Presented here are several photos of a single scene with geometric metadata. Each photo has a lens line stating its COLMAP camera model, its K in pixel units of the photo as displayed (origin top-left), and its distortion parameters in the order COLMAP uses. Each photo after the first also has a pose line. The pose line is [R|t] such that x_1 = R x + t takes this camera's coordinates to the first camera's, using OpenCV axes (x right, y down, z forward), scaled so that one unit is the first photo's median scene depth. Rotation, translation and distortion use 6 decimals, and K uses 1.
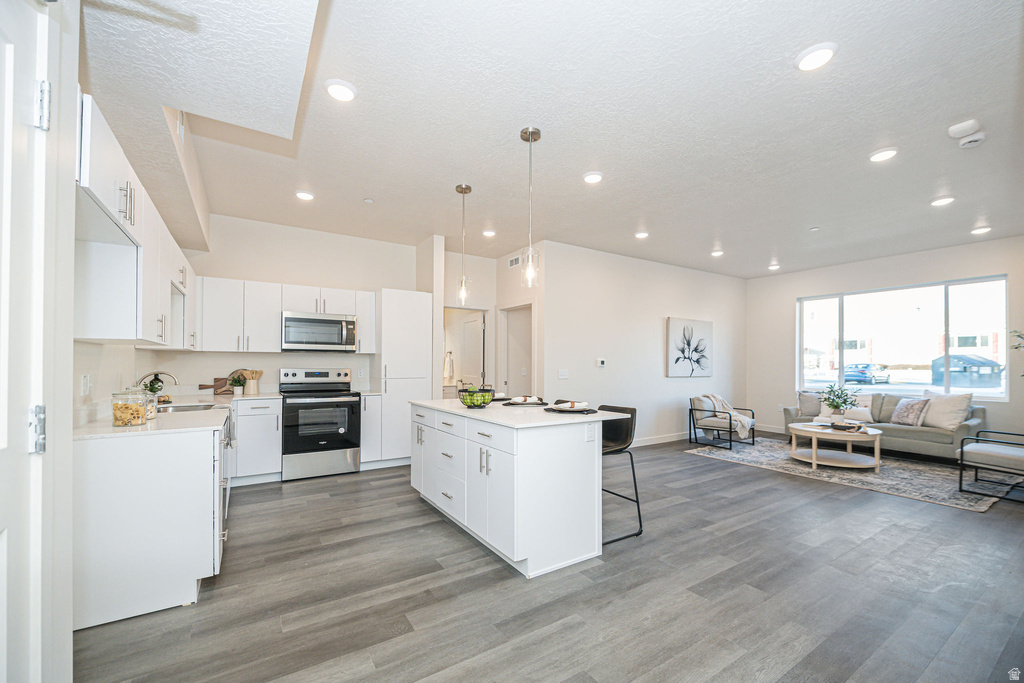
lens RADIAL K [[410.5, 0, 516.4], [0, 410.5, 352.0], [0, 0, 1]] dist [0.001025, -0.003965]
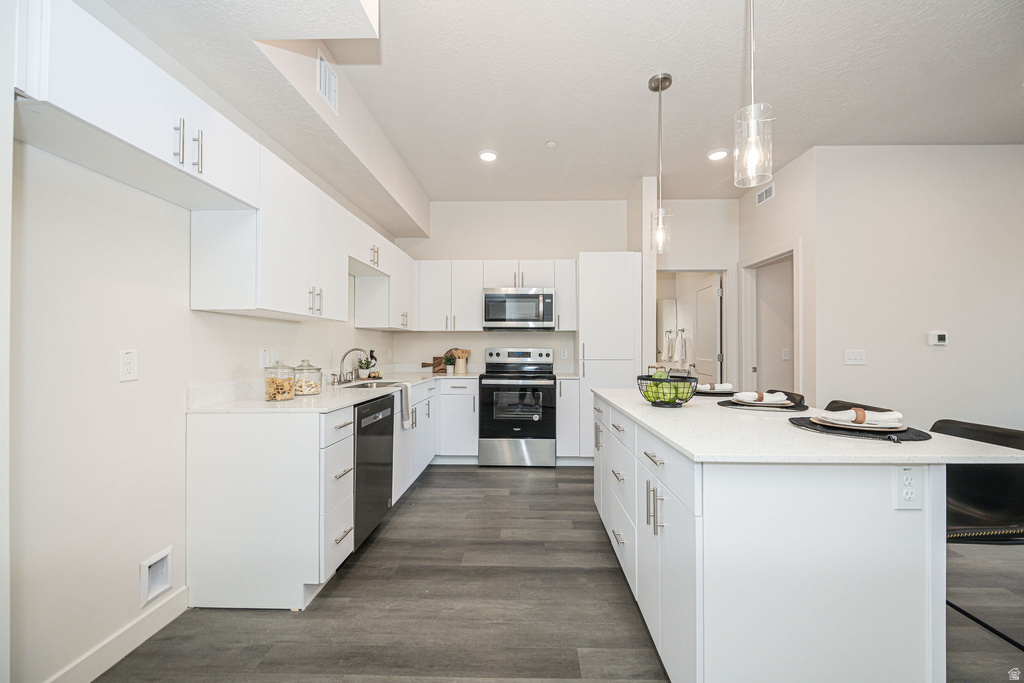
lens RADIAL K [[410.5, 0, 528.8], [0, 410.5, 336.4], [0, 0, 1]] dist [0.001025, -0.003965]
pose [[0.836426, -0.017289, -0.547807, 0.049197], [0.017692, 0.999833, -0.004542, 0.019812], [0.547794, -0.005893, 0.836592, 0.247453]]
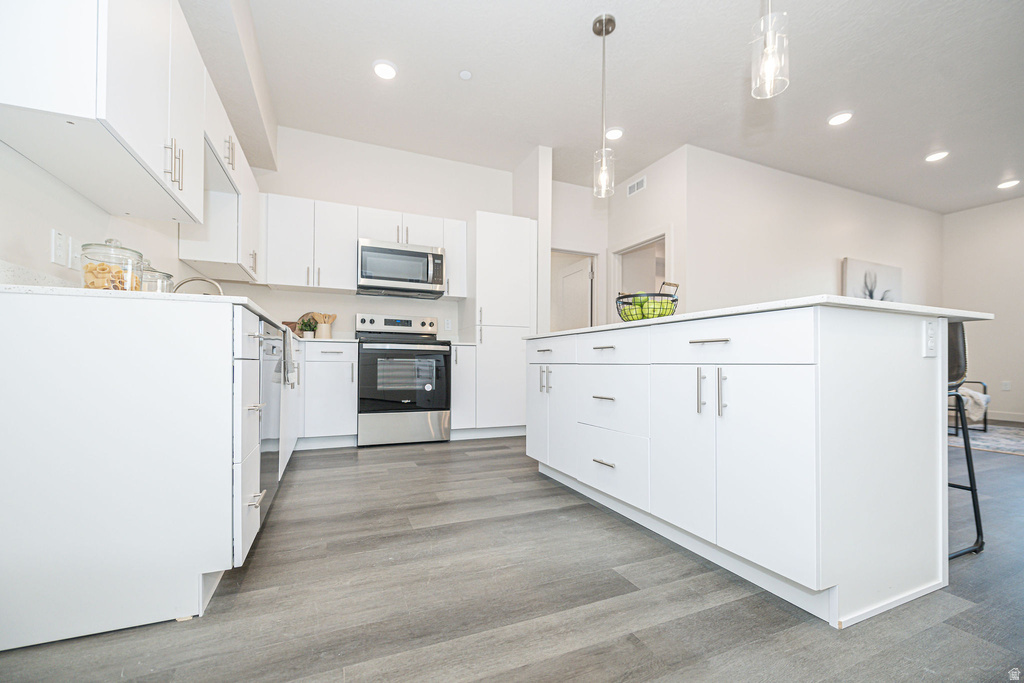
lens RADIAL K [[410.5, 0, 519.2], [0, 410.5, 356.6], [0, 0, 1]] dist [0.001025, -0.003965]
pose [[0.988477, 0.007369, -0.151191, -0.132840], [-0.005668, 0.999916, 0.011682, 0.120232], [0.151264, -0.010691, 0.988436, 0.245694]]
